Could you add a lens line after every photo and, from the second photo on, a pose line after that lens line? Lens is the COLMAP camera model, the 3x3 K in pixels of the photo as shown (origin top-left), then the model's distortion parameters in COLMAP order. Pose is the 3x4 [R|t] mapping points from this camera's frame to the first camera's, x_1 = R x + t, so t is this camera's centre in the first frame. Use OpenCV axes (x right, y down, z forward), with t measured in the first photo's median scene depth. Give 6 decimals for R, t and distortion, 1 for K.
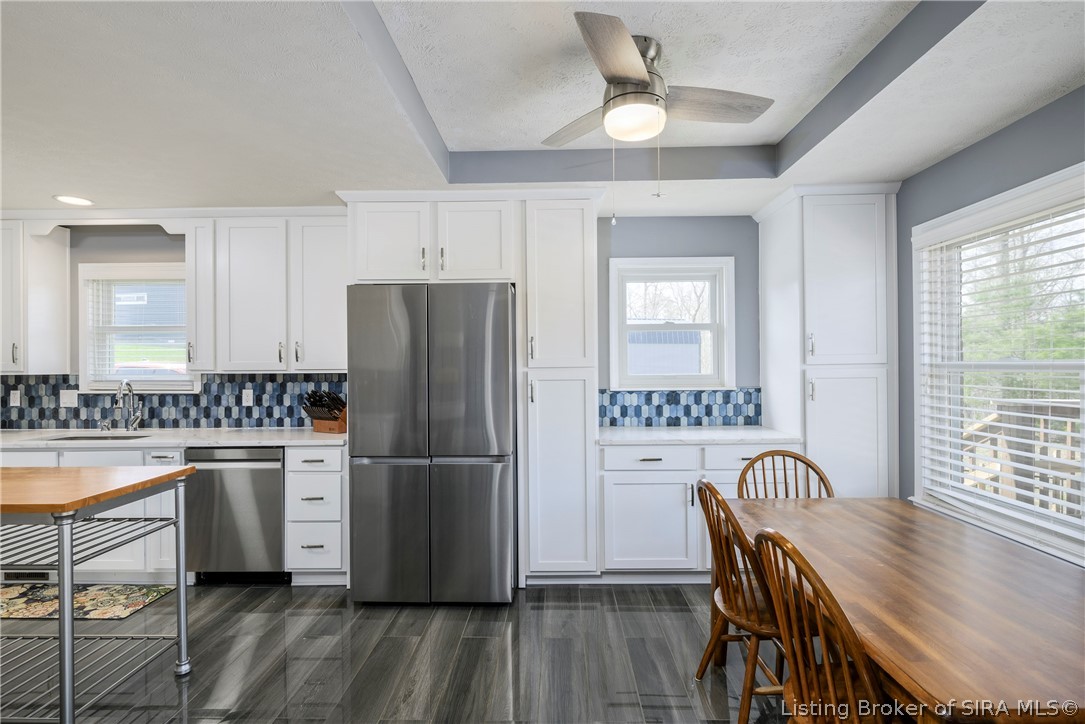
lens RADIAL K [[536.8, 0, 544.2], [0, 536.8, 362.7], [0, 0, 1]] dist [0.032687, 0.000647]
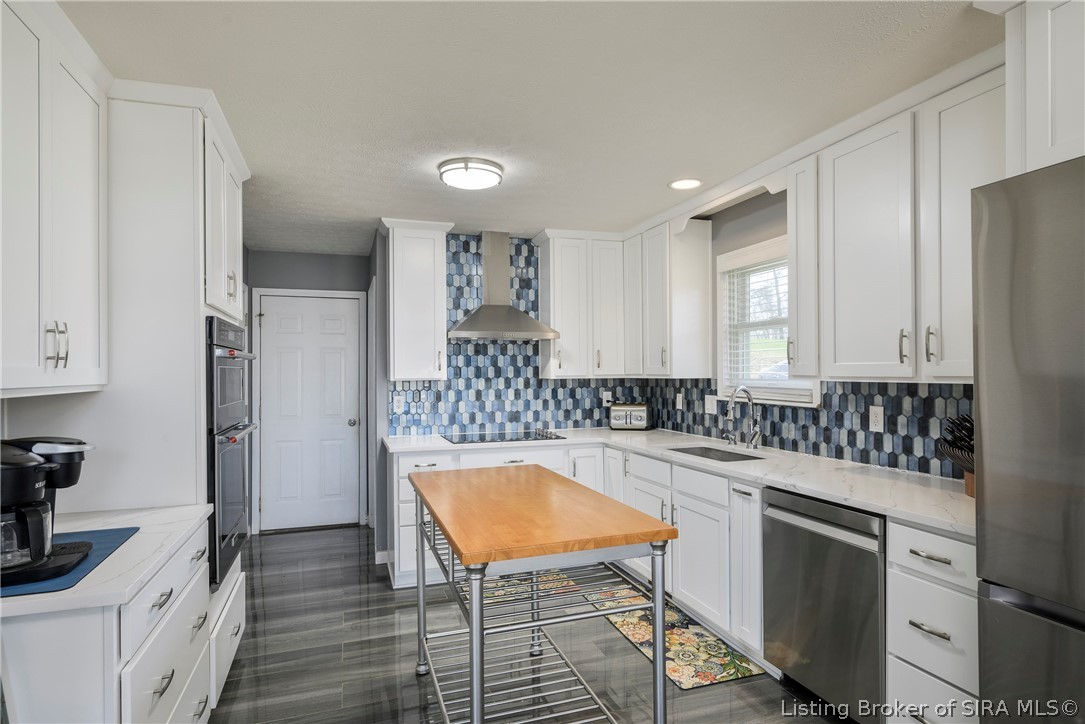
lens RADIAL K [[598.0, 0, 549.7], [0, 598.0, 371.9], [0, 0, 1]] dist [-0.001035, 0.000573]
pose [[0.356791, 0.005395, -0.934169, -0.024256], [0.010039, 0.999903, 0.009609, -0.001947], [0.934130, -0.012806, 0.356702, 0.389396]]
